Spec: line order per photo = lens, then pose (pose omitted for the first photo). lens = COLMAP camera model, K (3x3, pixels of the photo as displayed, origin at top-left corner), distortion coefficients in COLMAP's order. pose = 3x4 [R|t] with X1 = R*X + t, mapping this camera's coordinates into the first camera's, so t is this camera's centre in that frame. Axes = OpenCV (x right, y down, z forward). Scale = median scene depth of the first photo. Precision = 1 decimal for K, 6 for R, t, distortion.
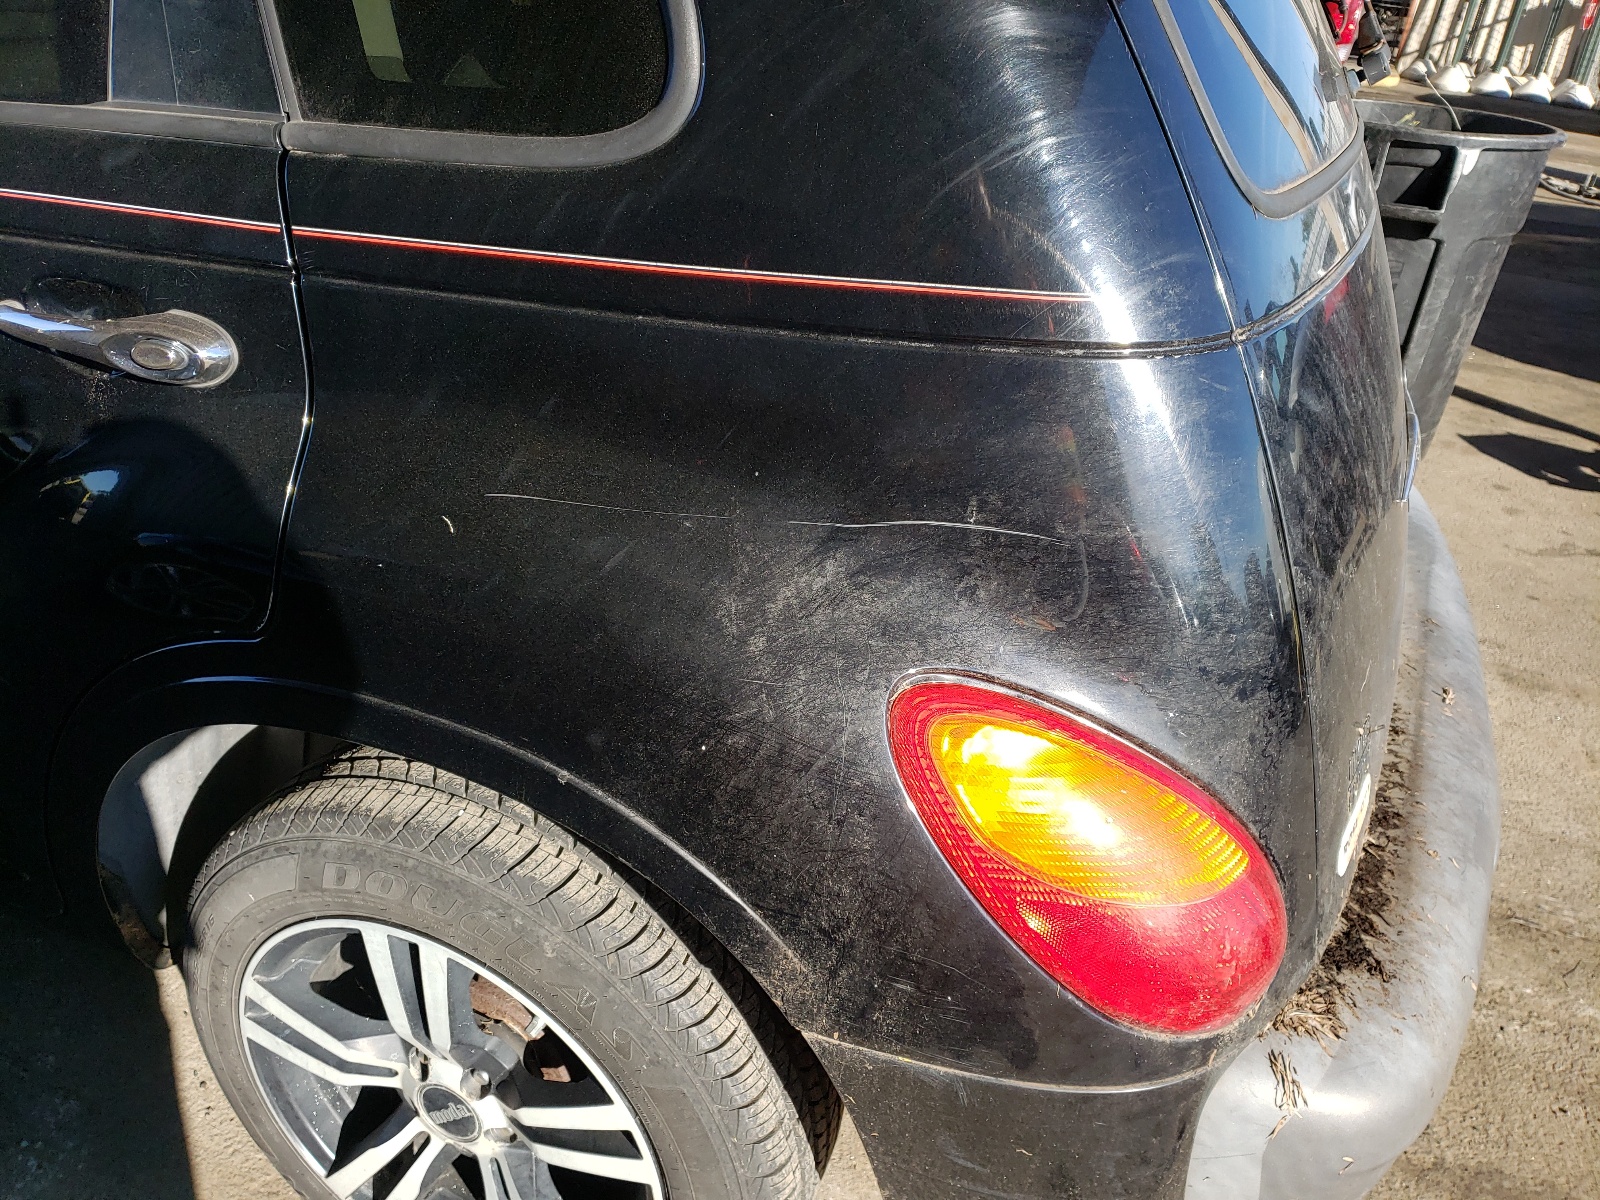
lens RADIAL K [[1227.1, 0, 791.8], [0, 1227.1, 611.2], [0, 0, 1]] dist [0.005188, -0.007022]
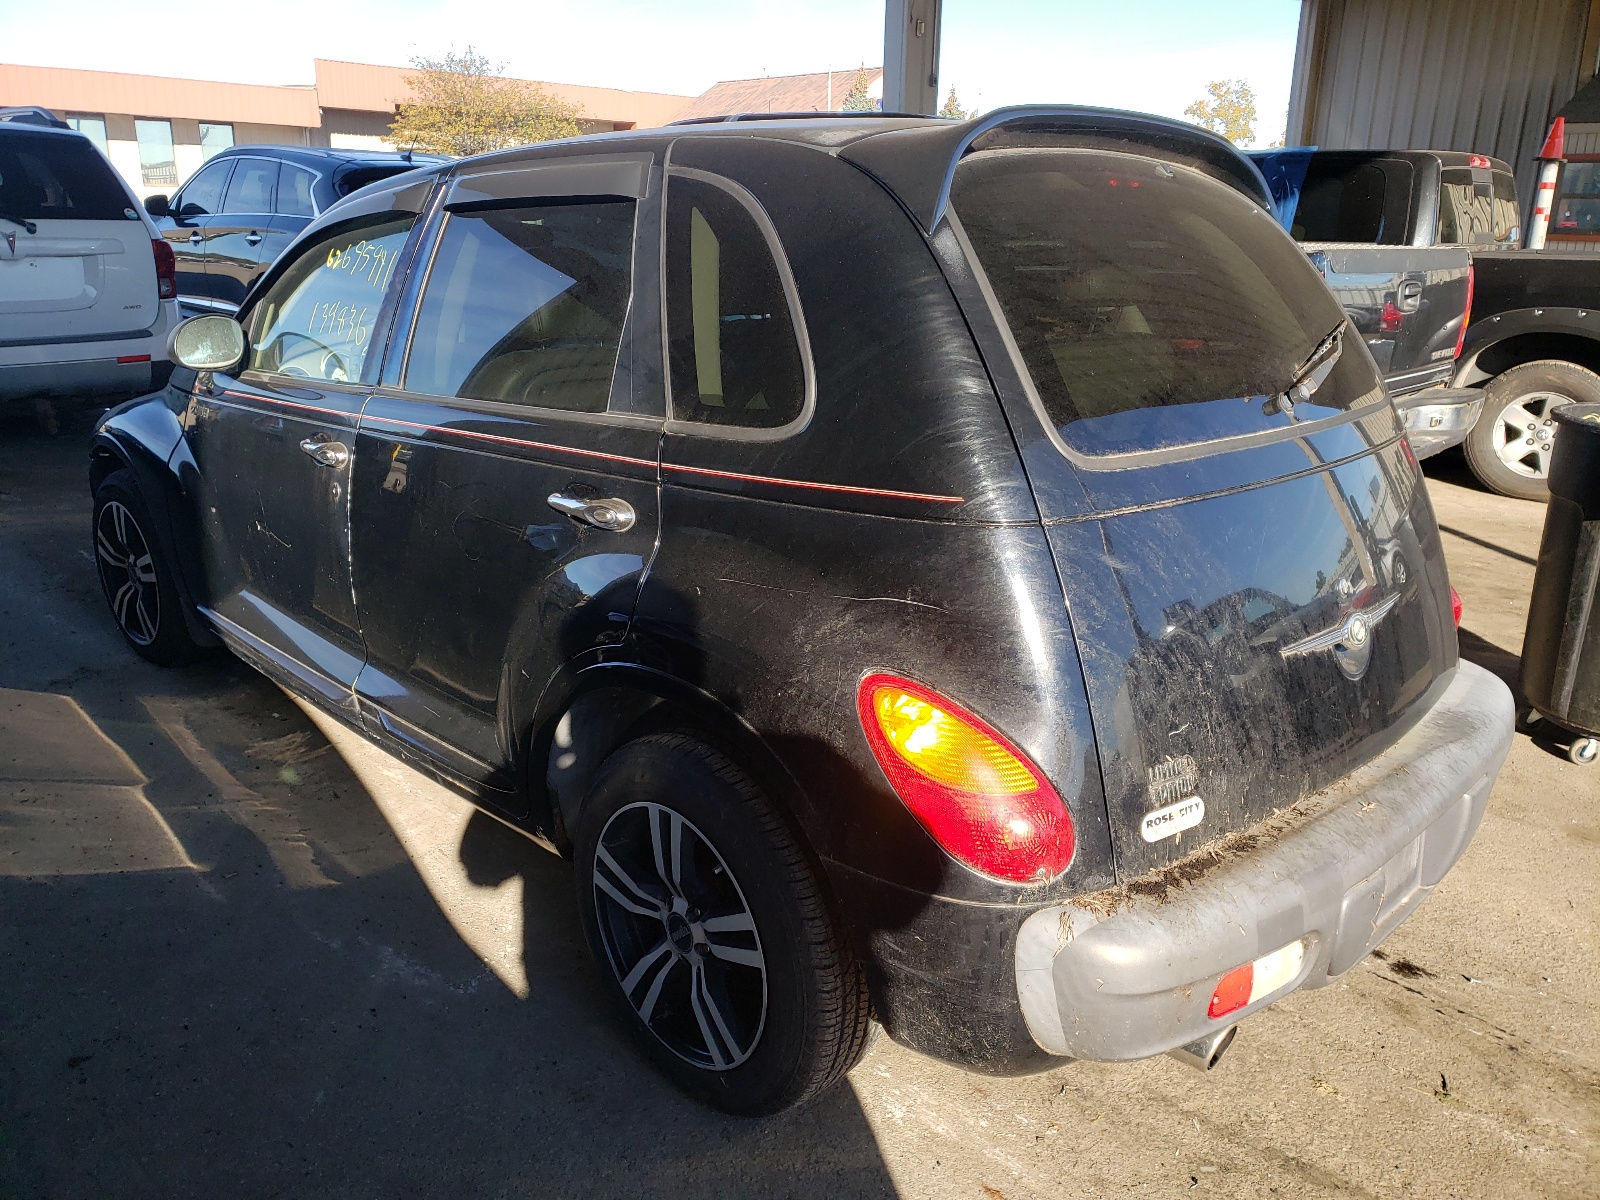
lens RADIAL K [[1227.1, 0, 808.5], [0, 1227.1, 603.8], [0, 0, 1]] dist [0.005188, -0.007022]
pose [[0.918419, 0.066063, -0.390054, 0.774095], [-0.153888, 0.967965, -0.198401, 0.362278], [0.364452, 0.242240, 0.899163, -0.923309]]
